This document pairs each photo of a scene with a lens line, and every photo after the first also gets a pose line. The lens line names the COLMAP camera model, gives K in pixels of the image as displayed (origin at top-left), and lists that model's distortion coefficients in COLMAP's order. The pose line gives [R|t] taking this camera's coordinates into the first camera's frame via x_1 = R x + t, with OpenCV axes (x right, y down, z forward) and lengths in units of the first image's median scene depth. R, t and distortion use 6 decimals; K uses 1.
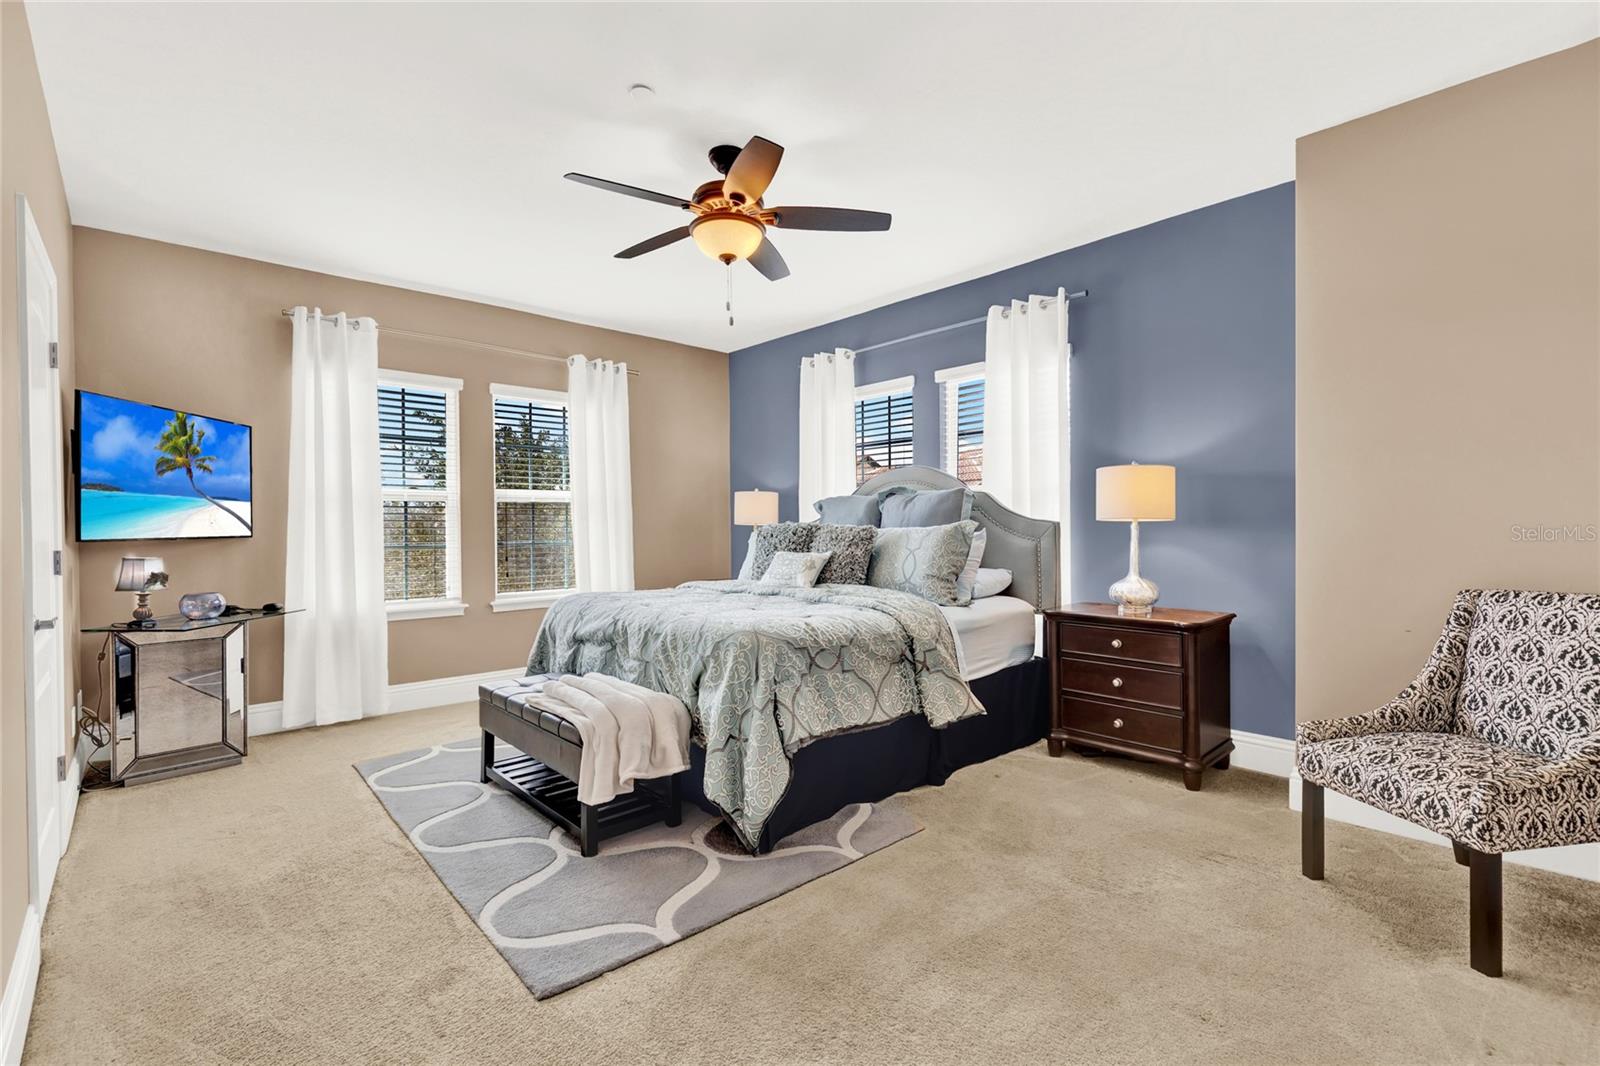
lens RADIAL K [[726.0, 0, 785.2], [0, 726.0, 516.4], [0, 0, 1]] dist [0.003646, -0.001346]
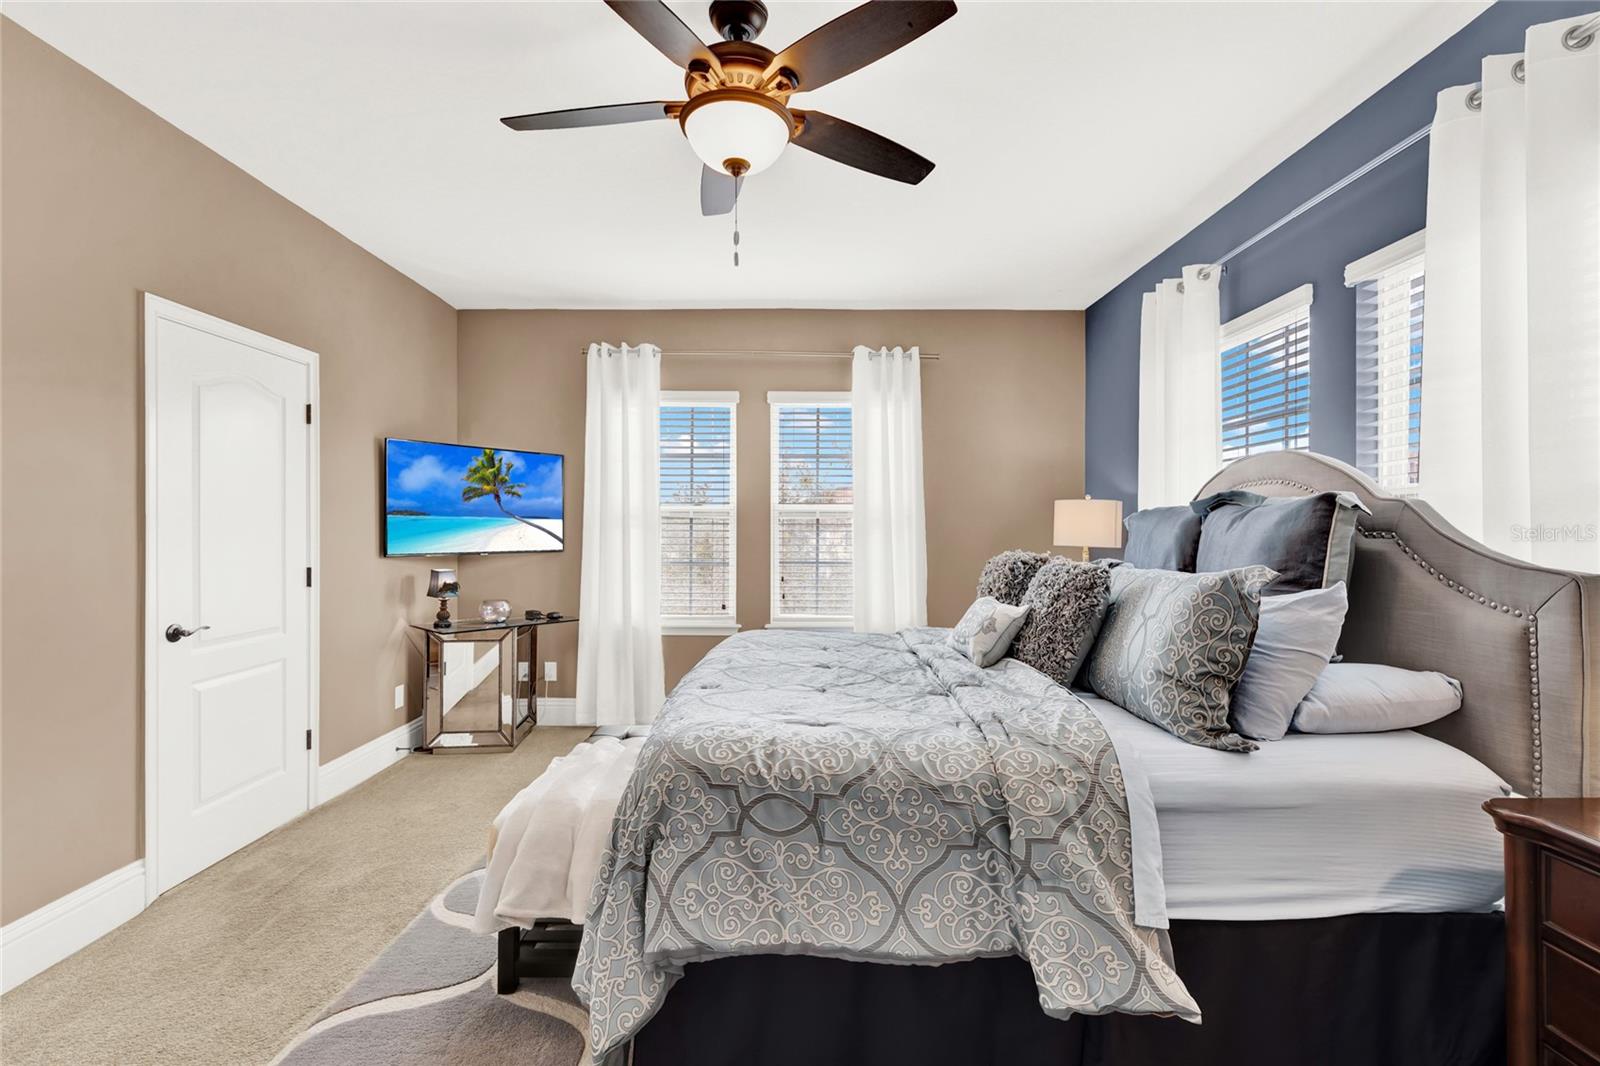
lens RADIAL K [[717.9, 0, 791.5], [0, 717.9, 516.1], [0, 0, 1]] dist [0.002544, 0.000543]
pose [[0.739037, -0.004218, -0.673652, 0.353185], [0.002134, 0.999990, -0.003921, -0.026175], [0.673662, 0.001461, 0.739038, 0.474933]]
